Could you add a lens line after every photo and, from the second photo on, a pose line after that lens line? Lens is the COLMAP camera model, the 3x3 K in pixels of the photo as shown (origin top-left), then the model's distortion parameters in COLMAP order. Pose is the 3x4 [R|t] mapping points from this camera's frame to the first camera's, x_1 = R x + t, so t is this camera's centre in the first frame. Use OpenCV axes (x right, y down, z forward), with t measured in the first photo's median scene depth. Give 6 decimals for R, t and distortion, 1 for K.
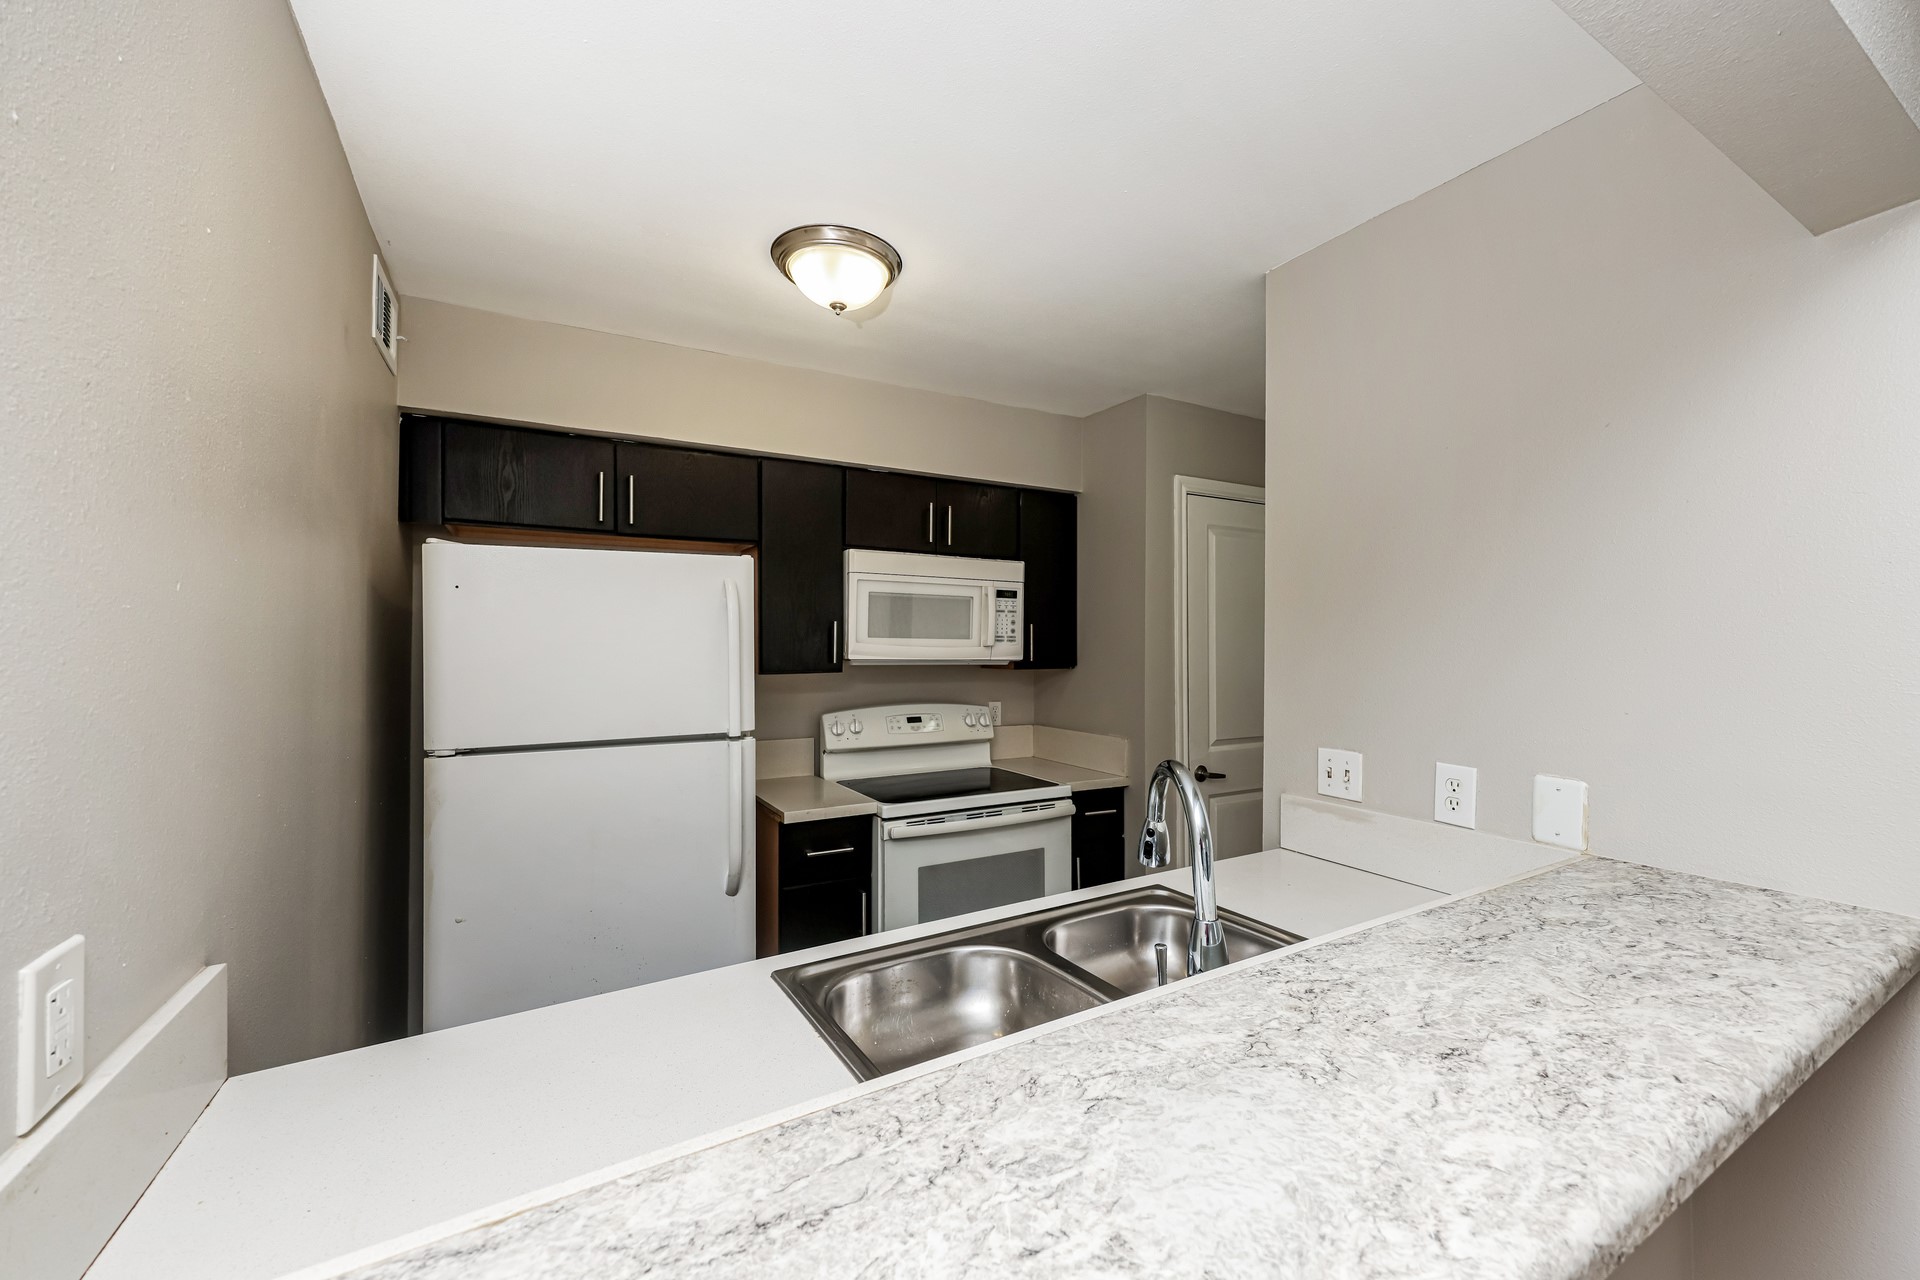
lens RADIAL K [[763.9, 0, 986.3], [0, 763.9, 645.5], [0, 0, 1]] dist [0.022066, 0.000111]
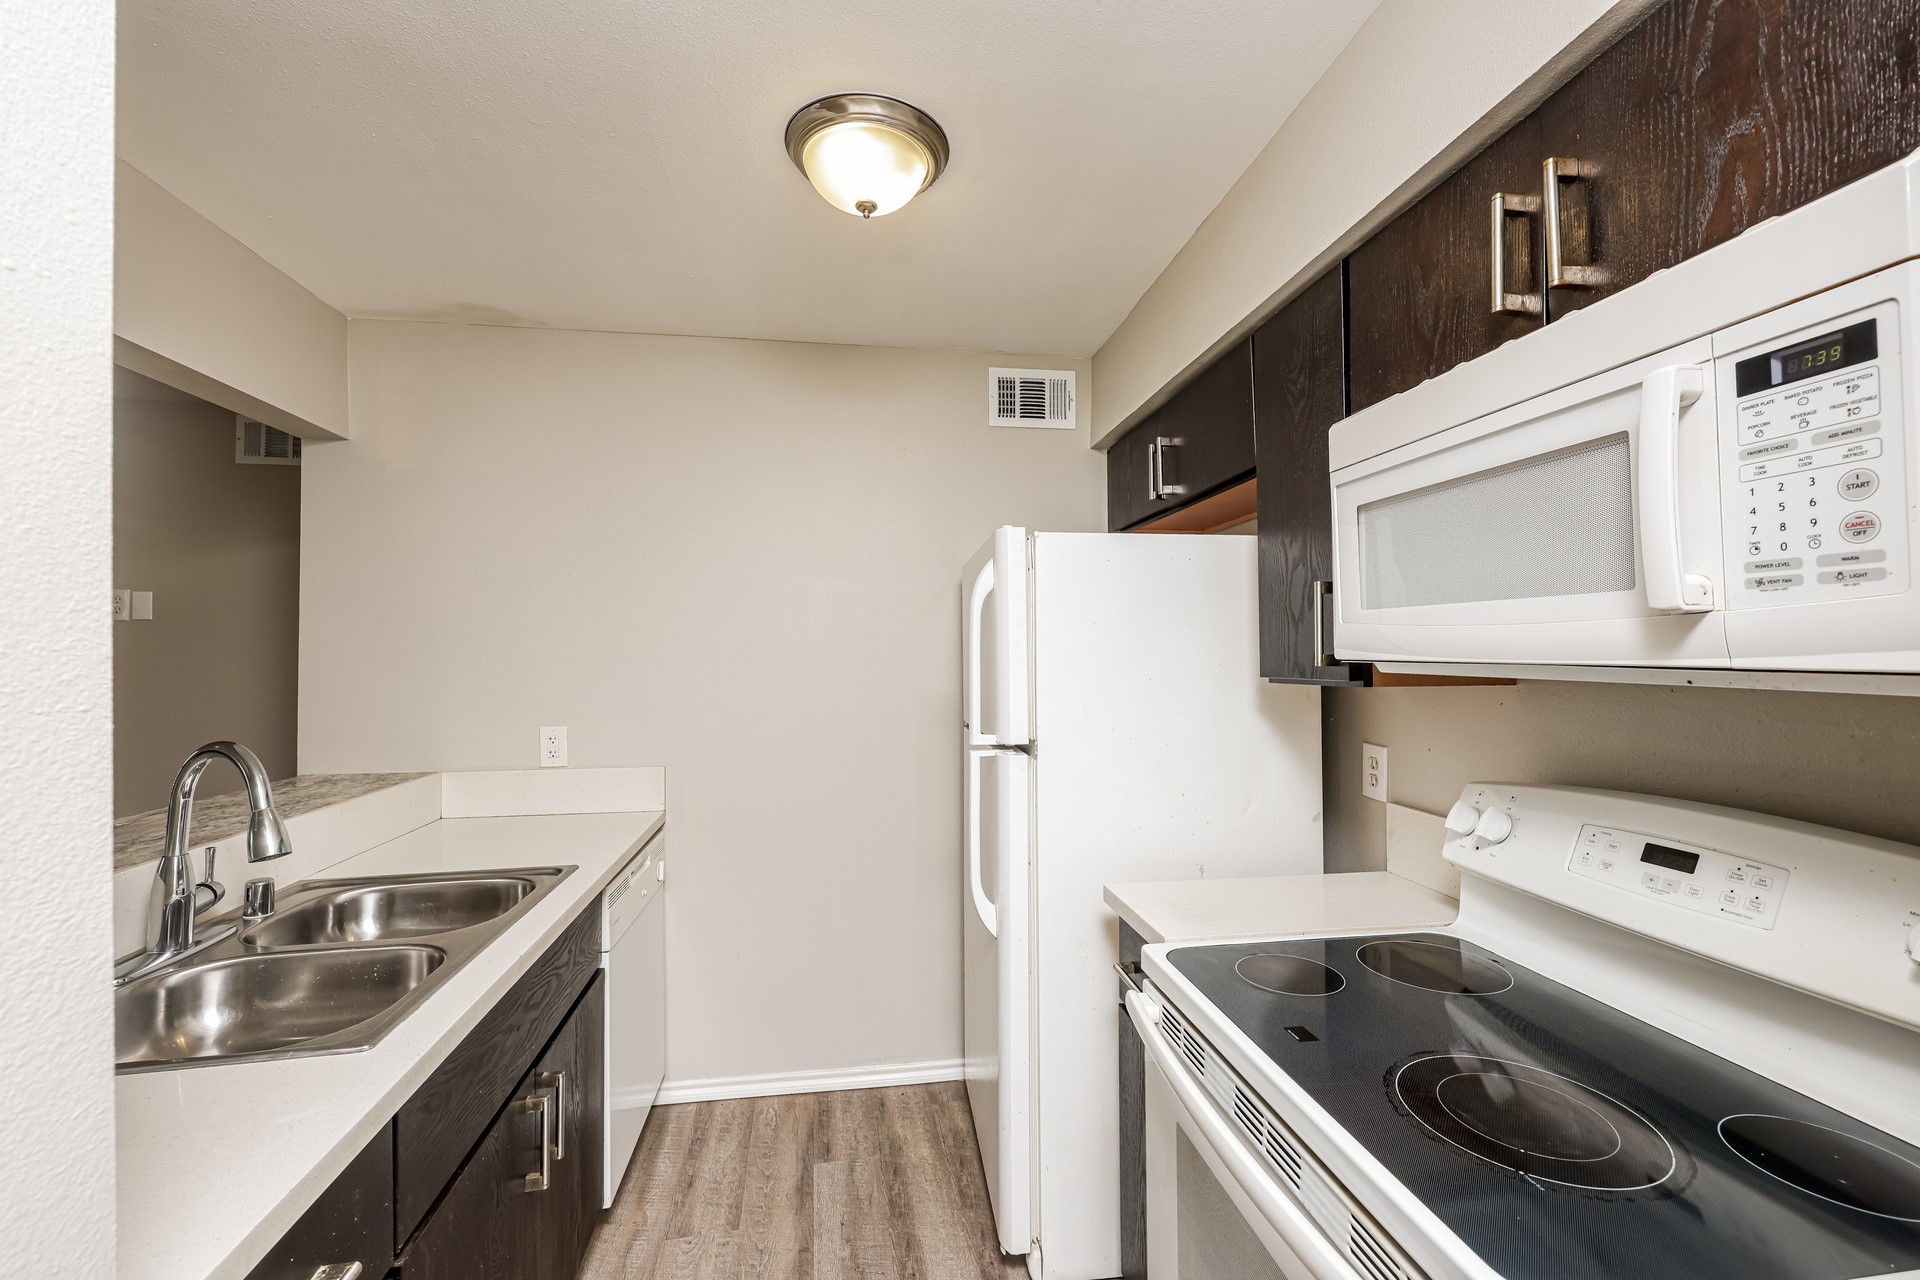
lens RADIAL K [[802.6, 0, 964.1], [0, 802.6, 639.0], [0, 0, 1]] dist [0.014349, 0.000120]
pose [[-0.373368, -0.016044, -0.927545, 0.340002], [0.009424, 0.999733, -0.021086, 0.013496], [0.927635, -0.016615, -0.373117, 0.912235]]
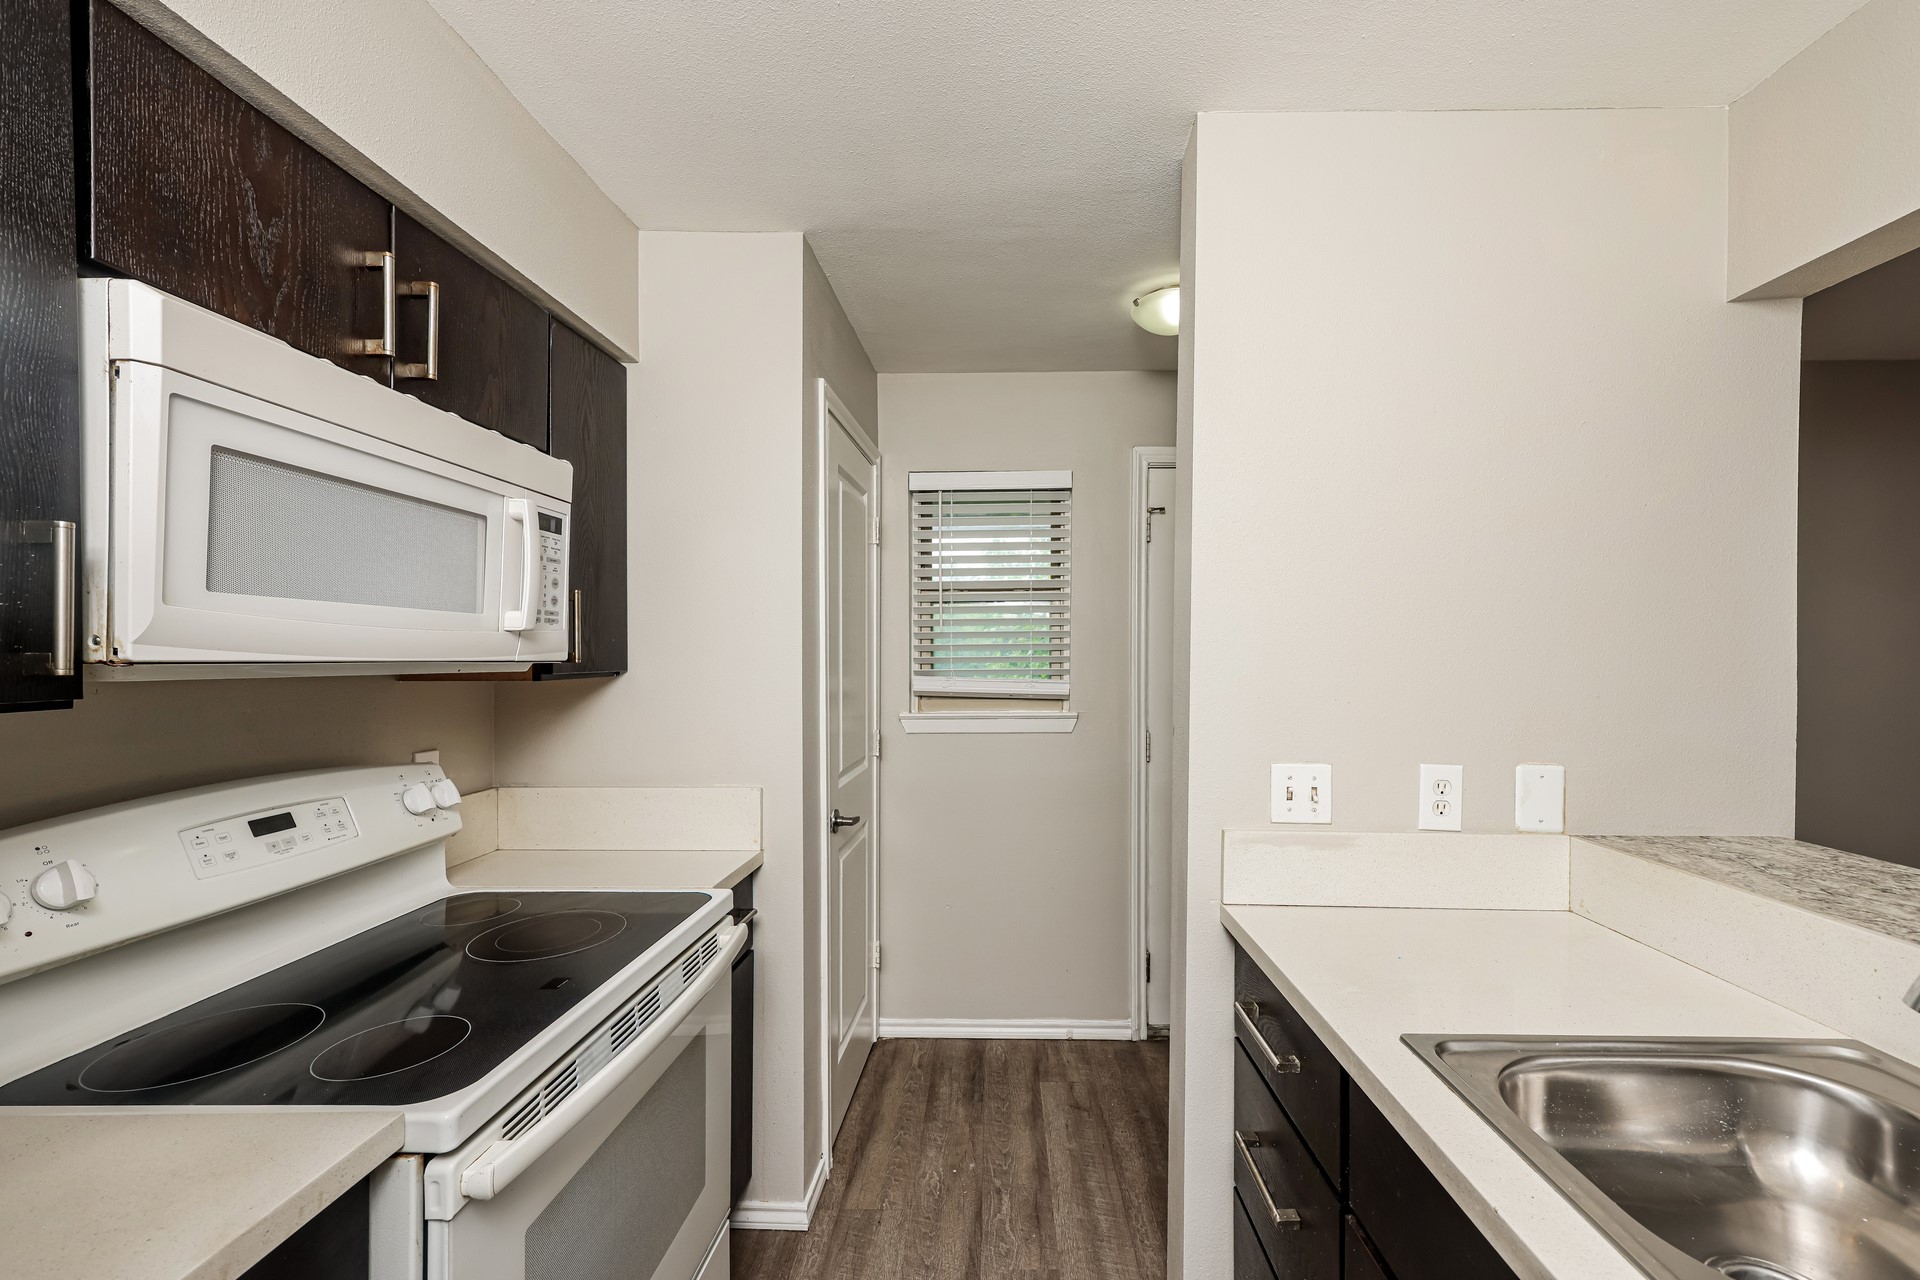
lens RADIAL K [[763.9, 0, 986.3], [0, 763.9, 645.5], [0, 0, 1]] dist [0.022066, 0.000111]
pose [[0.529255, 0.009452, 0.848410, -0.246252], [-0.002986, 0.999953, -0.009277, 0.013978], [-0.848458, 0.002377, 0.529258, 0.539349]]
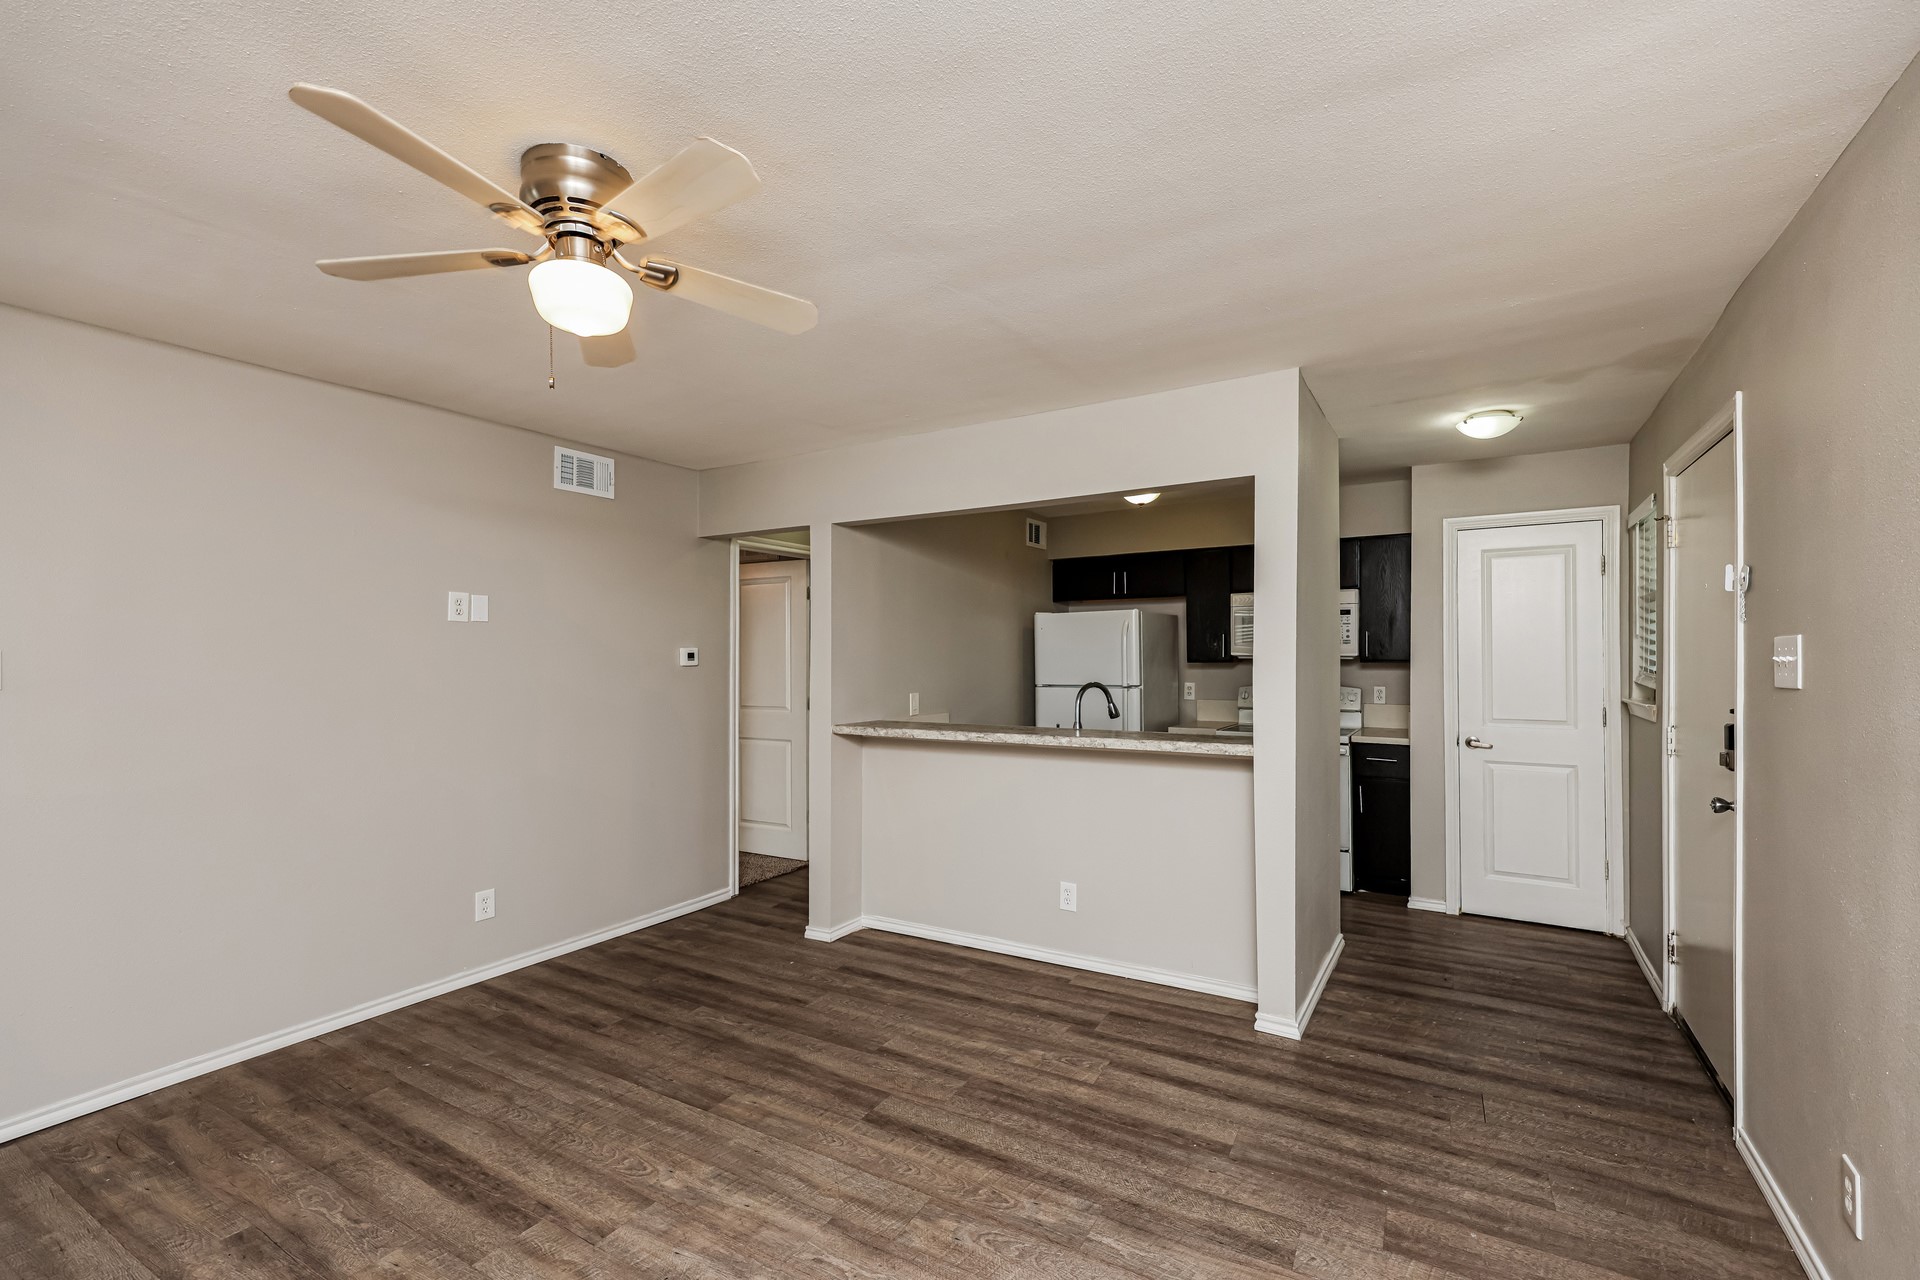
lens RADIAL K [[816.4, 0, 1021.5], [0, 816.4, 654.2], [0, 0, 1]] dist [0.009690, -0.000521]
pose [[0.508562, -0.001745, -0.861024, 1.146038], [0.007536, 0.999969, 0.002425, 0.007166], [0.860992, -0.007722, 0.508559, -0.383222]]
